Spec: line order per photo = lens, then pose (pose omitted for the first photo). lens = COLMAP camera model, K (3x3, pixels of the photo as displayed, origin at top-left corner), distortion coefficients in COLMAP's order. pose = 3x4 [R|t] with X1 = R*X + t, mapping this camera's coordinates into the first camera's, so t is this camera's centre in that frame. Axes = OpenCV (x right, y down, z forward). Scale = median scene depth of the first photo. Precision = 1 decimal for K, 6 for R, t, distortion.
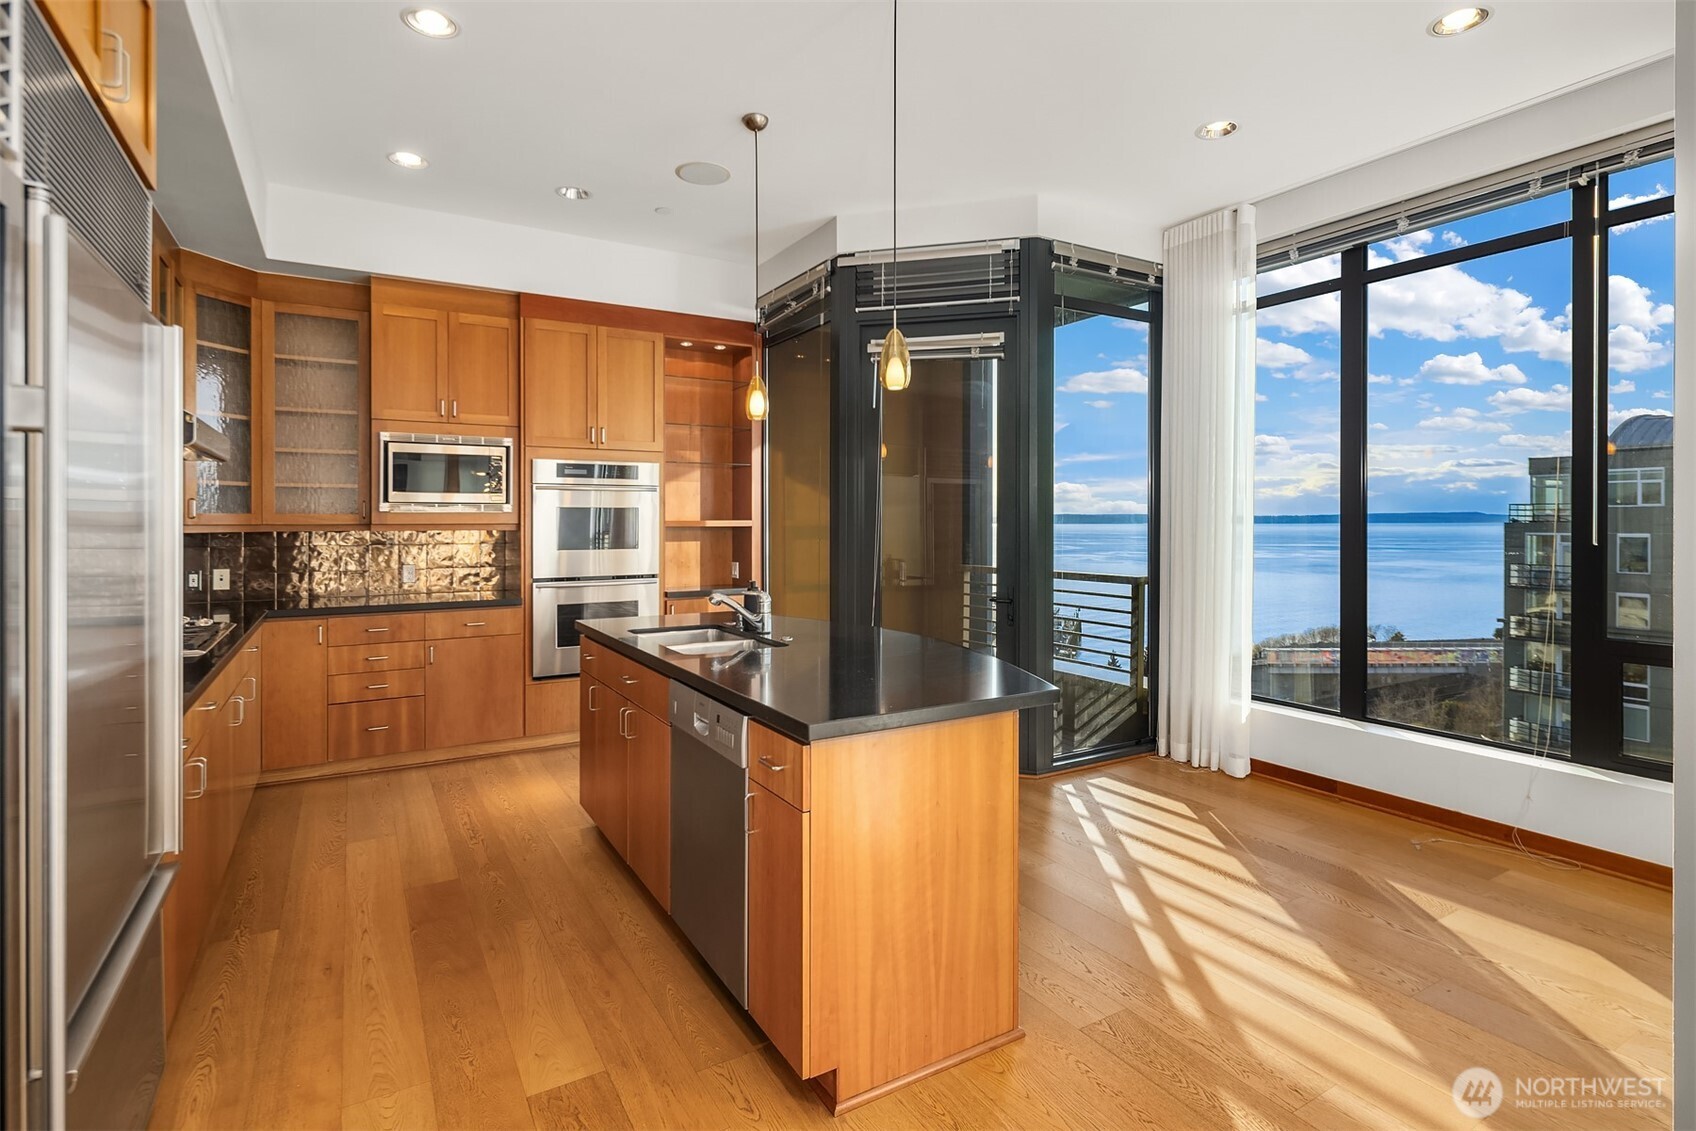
lens RADIAL K [[831.6, 0, 884.2], [0, 831.6, 509.2], [0, 0, 1]] dist [0.003669, -0.000574]
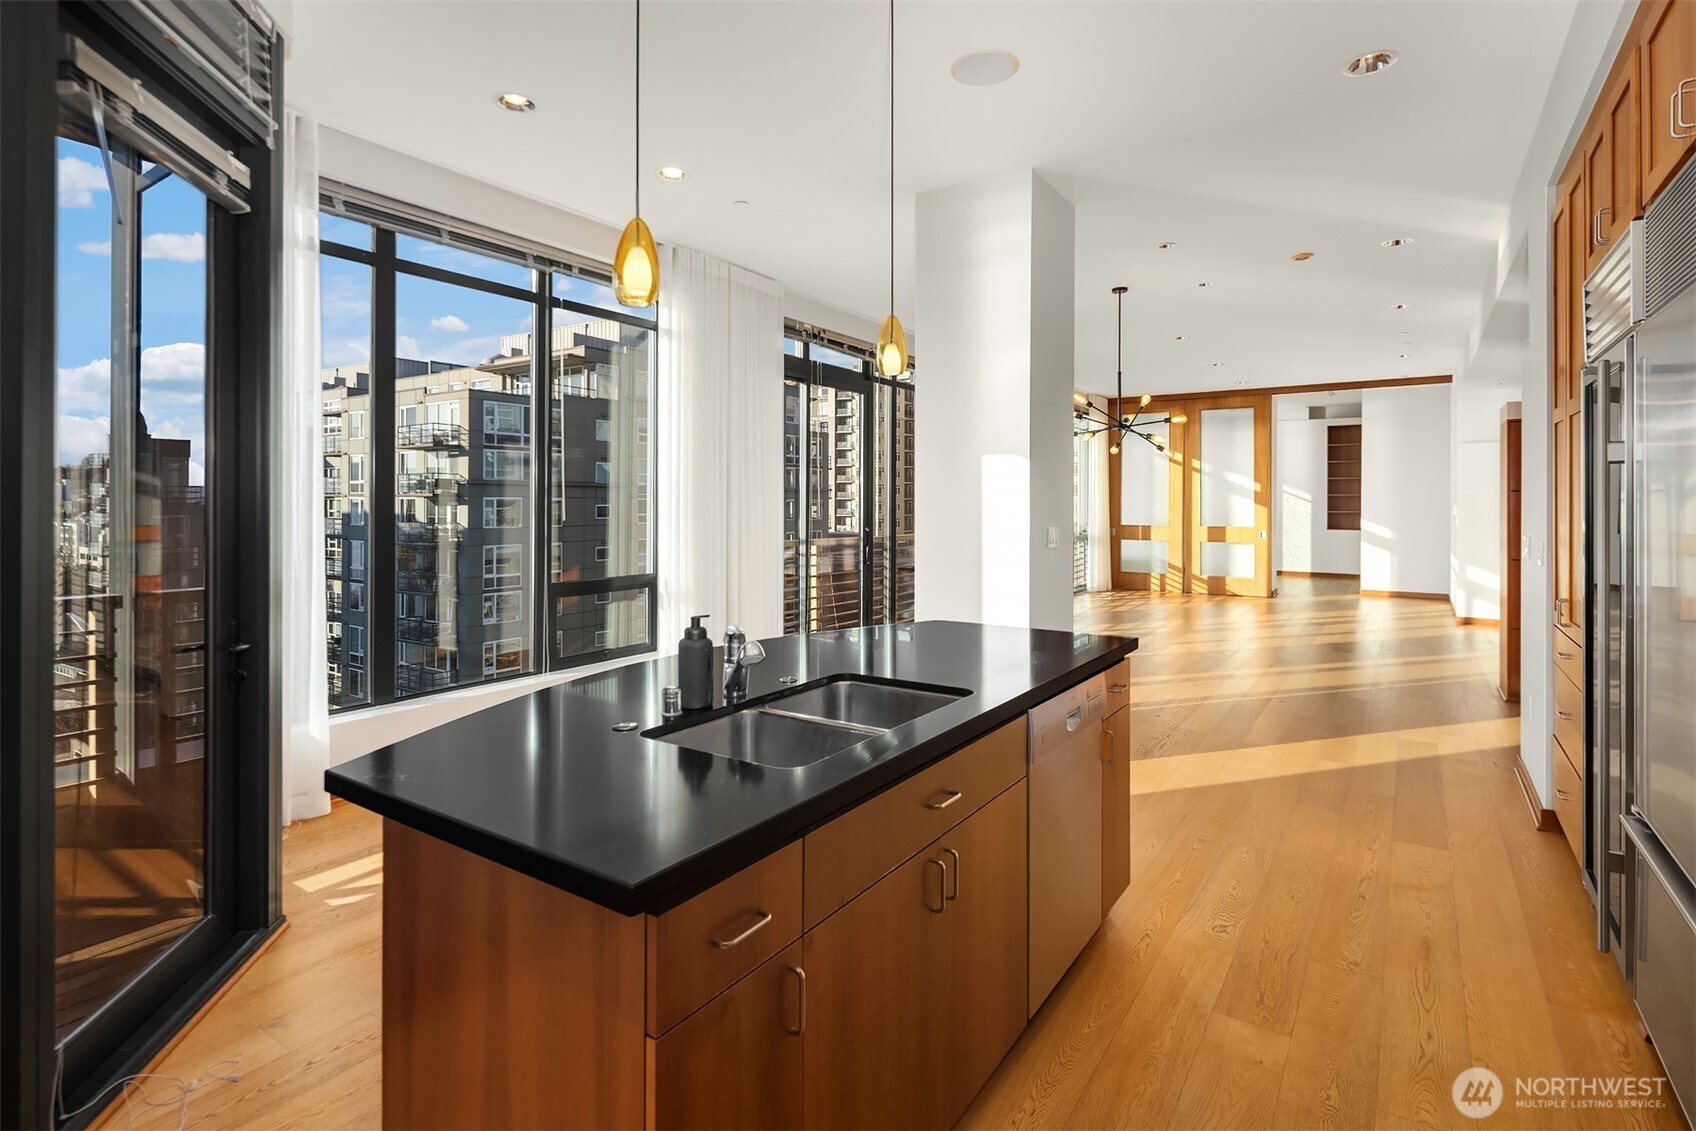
lens RADIAL K [[831.6, 0, 850.8], [0, 831.6, 524.4], [0, 0, 1]] dist [0.003669, -0.000574]
pose [[-0.391677, -0.016652, 0.919952, -4.566479], [-0.018765, 0.999773, 0.010108, 0.063692], [-0.919911, -0.013304, -0.391901, 7.438288]]
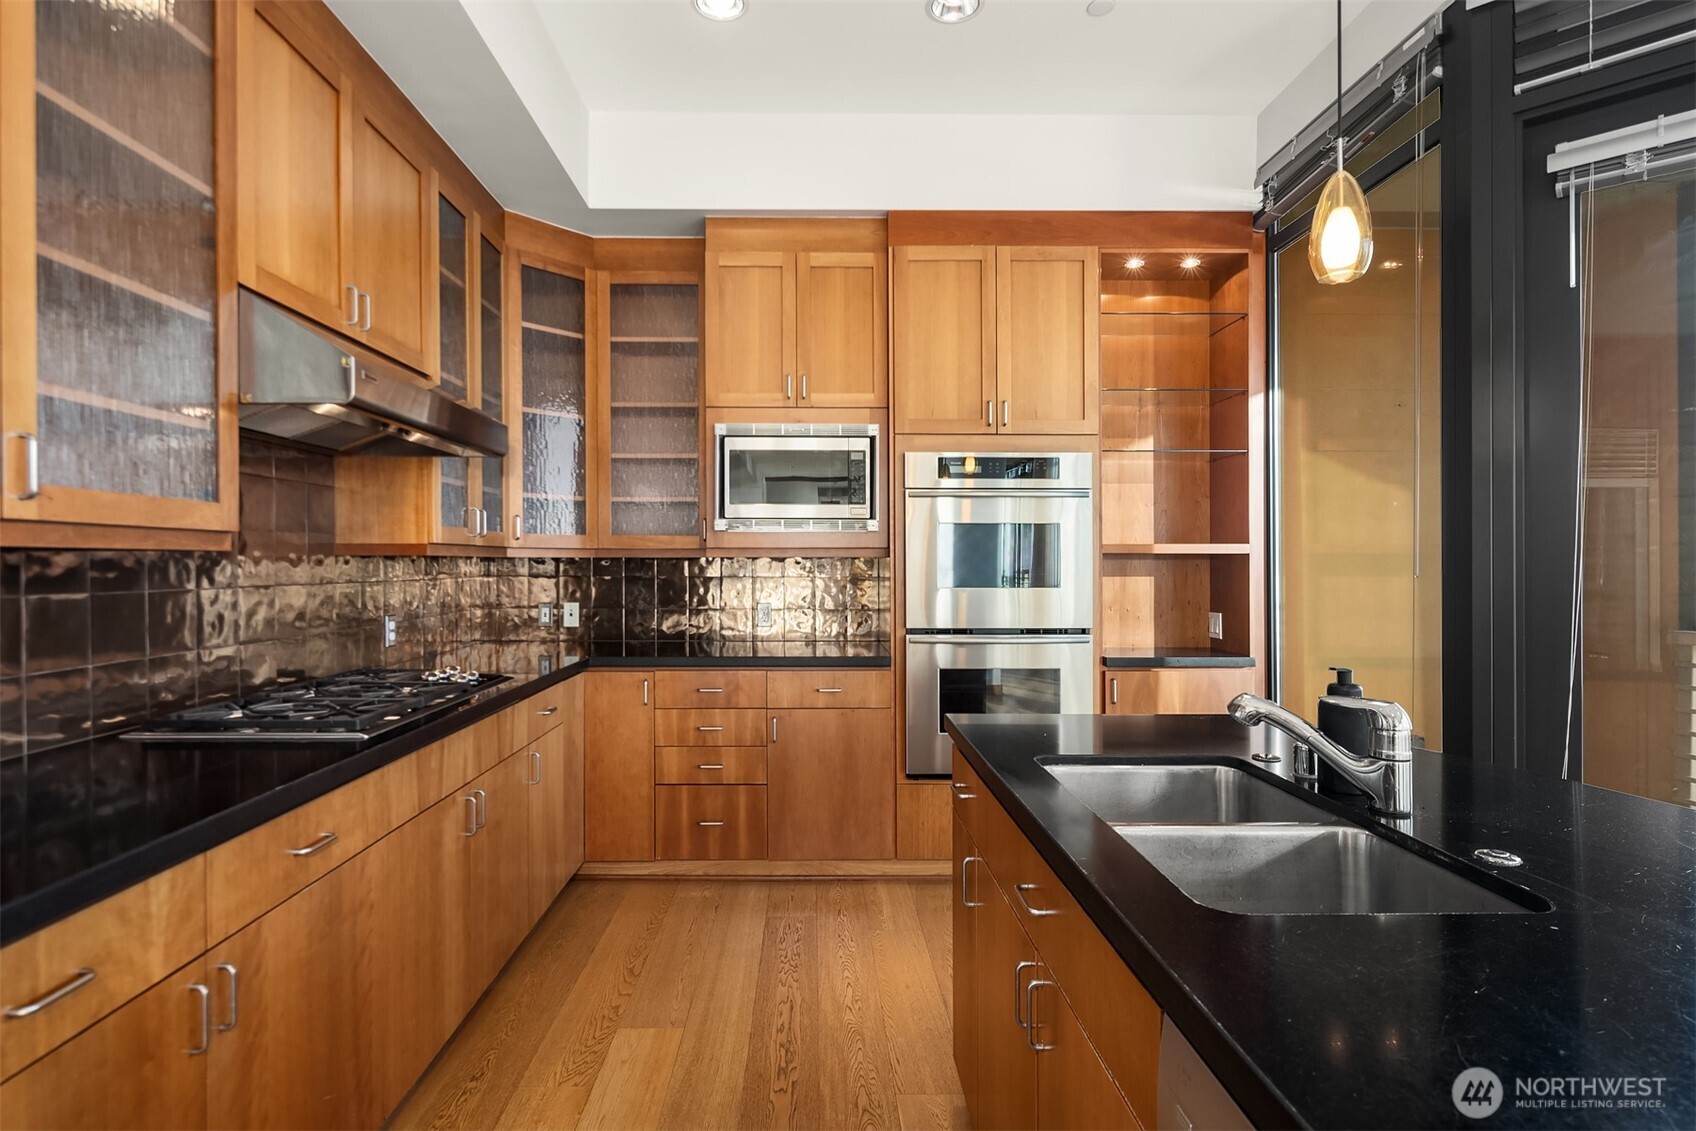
lens RADIAL K [[853.4, 0, 832.3], [0, 853.4, 558.8], [0, 0, 1]] dist [0.003301, -0.003200]
pose [[0.853343, 0.000549, -0.521350, -0.110099], [0.005350, 0.999938, 0.009810, 0.019757], [0.521322, -0.011160, 0.853287, 0.374941]]
